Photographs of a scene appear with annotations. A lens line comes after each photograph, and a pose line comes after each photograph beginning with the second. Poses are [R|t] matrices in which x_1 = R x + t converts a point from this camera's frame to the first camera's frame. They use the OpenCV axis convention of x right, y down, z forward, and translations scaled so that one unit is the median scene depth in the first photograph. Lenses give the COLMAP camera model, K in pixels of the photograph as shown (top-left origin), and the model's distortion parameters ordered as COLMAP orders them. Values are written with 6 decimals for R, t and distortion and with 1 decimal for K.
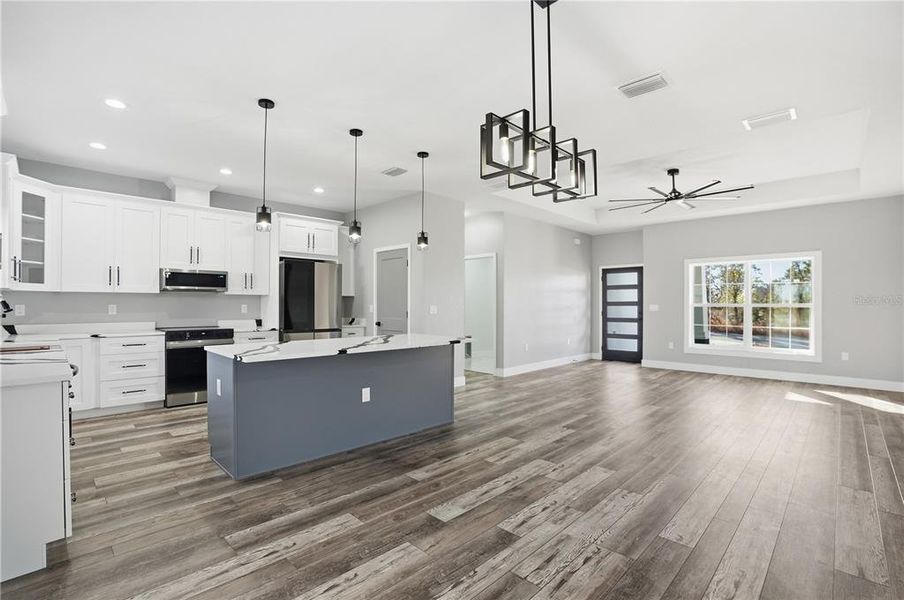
lens RADIAL K [[419.6, 0, 449.5], [0, 419.6, 304.0], [0, 0, 1]] dist [-0.063984, 0.023658]
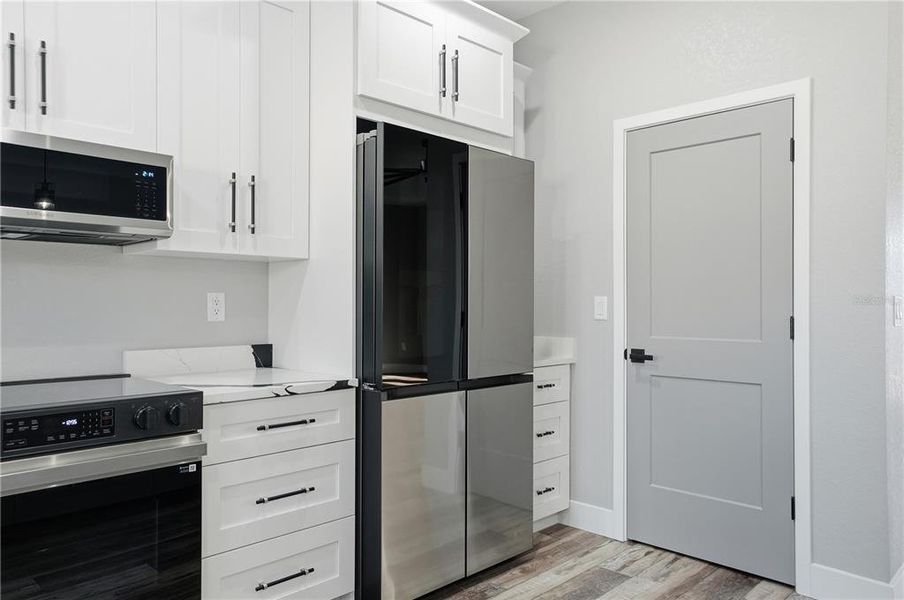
lens RADIAL K [[653.7, 0, 452.0], [0, 653.7, 300.0], [0, 0, 1]] dist [0.004239, 0.006427]
pose [[1.000000, -0.000434, -0.000590, -0.397844], [0.000432, 0.999996, -0.002905, 0.009000], [0.000591, 0.002904, 0.999996, 0.655832]]
